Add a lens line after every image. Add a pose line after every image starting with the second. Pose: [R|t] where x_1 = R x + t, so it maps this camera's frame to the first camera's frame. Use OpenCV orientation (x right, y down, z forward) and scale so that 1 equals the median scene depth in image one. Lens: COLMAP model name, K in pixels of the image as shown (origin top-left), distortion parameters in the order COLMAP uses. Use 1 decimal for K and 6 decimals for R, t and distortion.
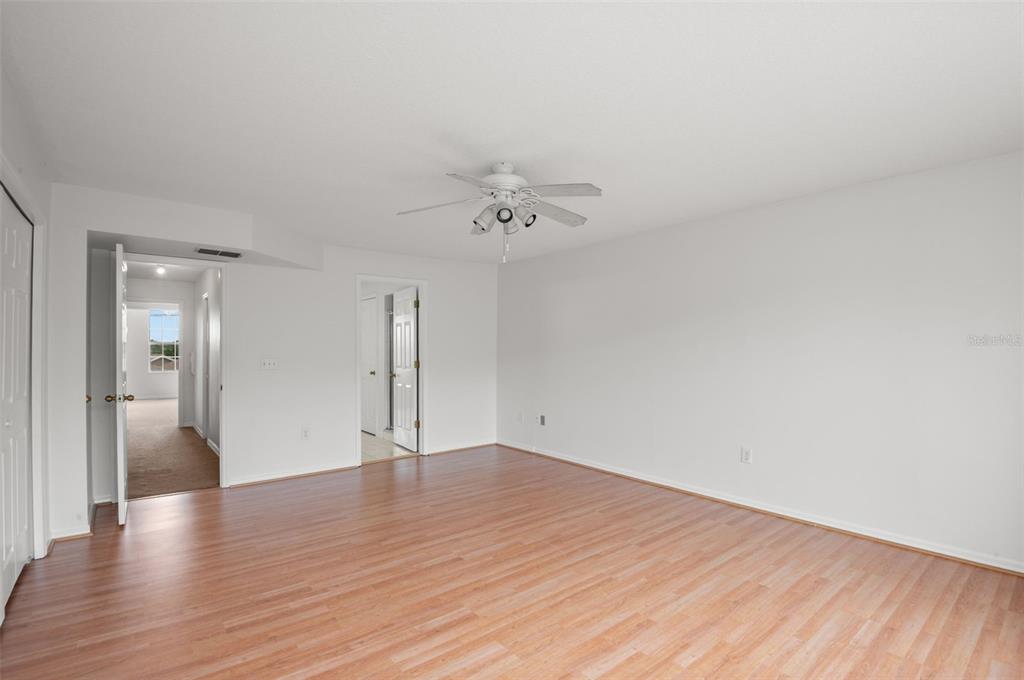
lens RADIAL K [[490.9, 0, 525.6], [0, 490.9, 343.4], [0, 0, 1]] dist [-0.023748, -0.000579]
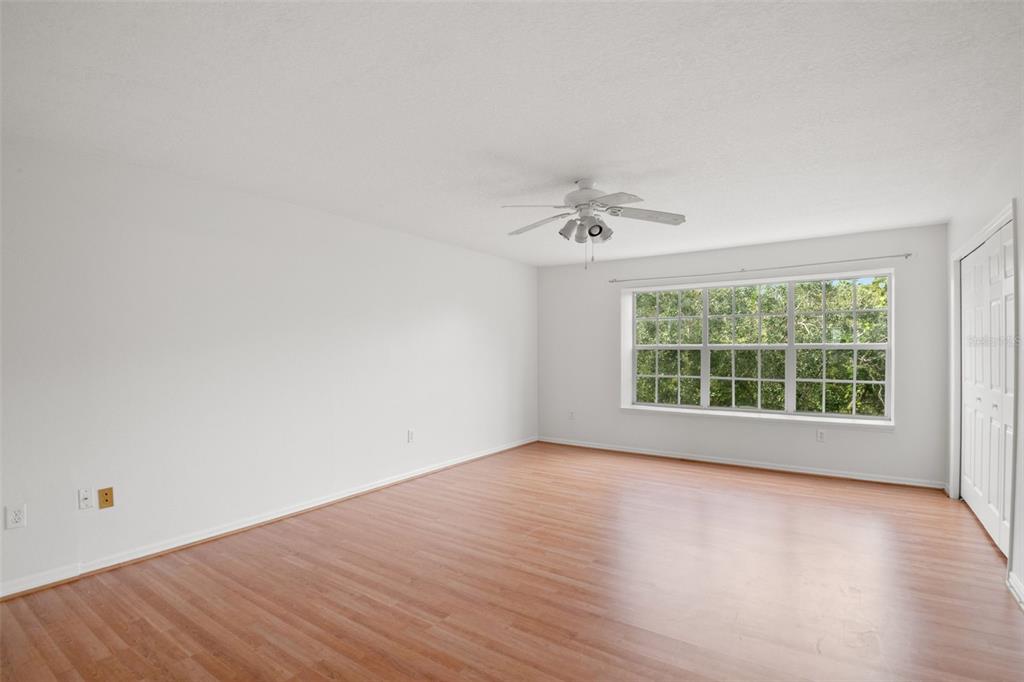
lens RADIAL K [[483.0, 0, 513.3], [0, 483.0, 353.8], [0, 0, 1]] dist [-0.026987, -0.000484]
pose [[-0.277845, -0.014133, 0.960522, -1.006458], [-0.004103, 0.999900, 0.013526, 0.008045], [-0.960617, -0.000183, -0.277875, 1.415829]]
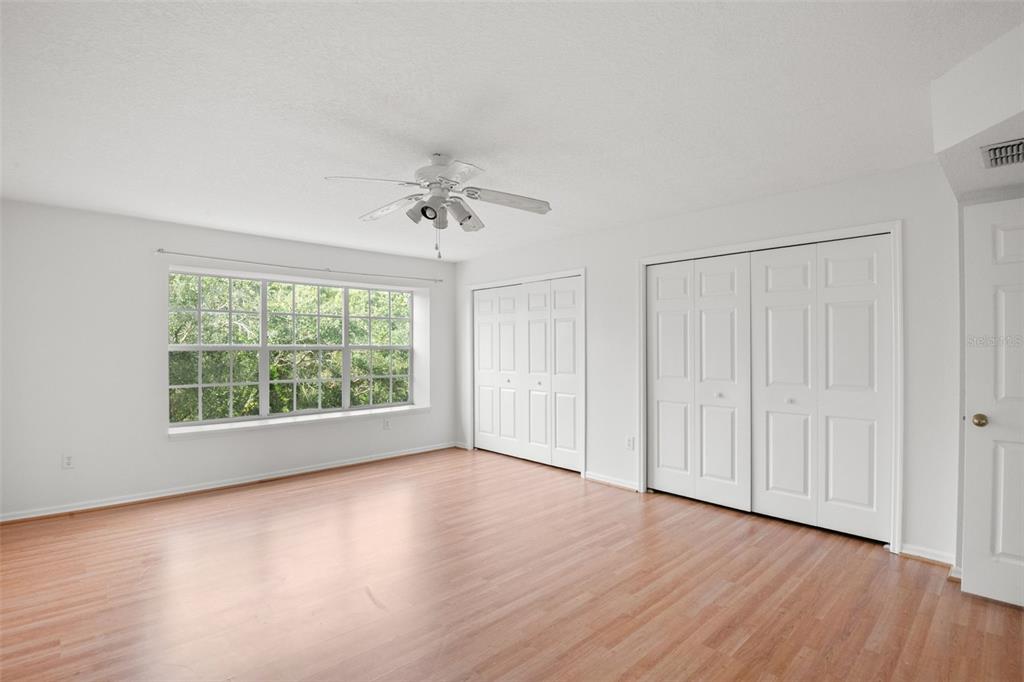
lens RADIAL K [[483.0, 0, 513.3], [0, 483.0, 353.8], [0, 0, 1]] dist [-0.026987, -0.000484]
pose [[-0.998392, 0.002428, -0.056640, -0.133323], [0.002112, 0.999982, 0.005638, 0.015303], [0.056653, 0.005509, -0.998379, 1.877572]]
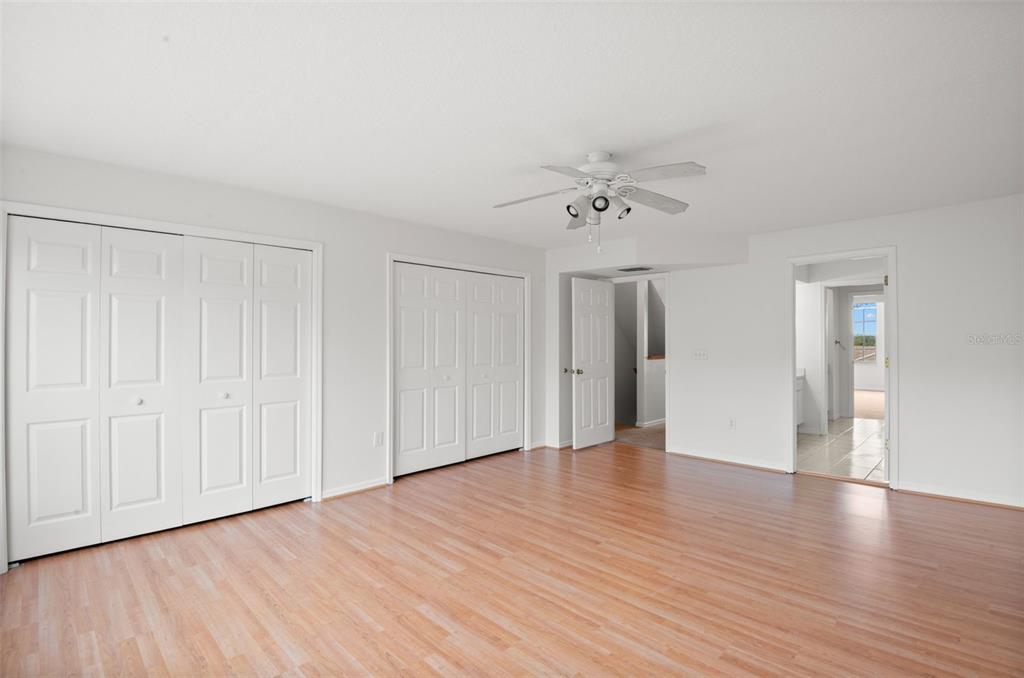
lens RADIAL K [[482.8, 0, 494.9], [0, 482.8, 338.4], [0, 0, 1]] dist [-0.003888, -0.001413]
pose [[0.069891, -0.002264, -0.997552, 0.870292], [0.010011, 0.999949, -0.001568, 0.003021], [0.997504, -0.009877, 0.069910, 0.703794]]
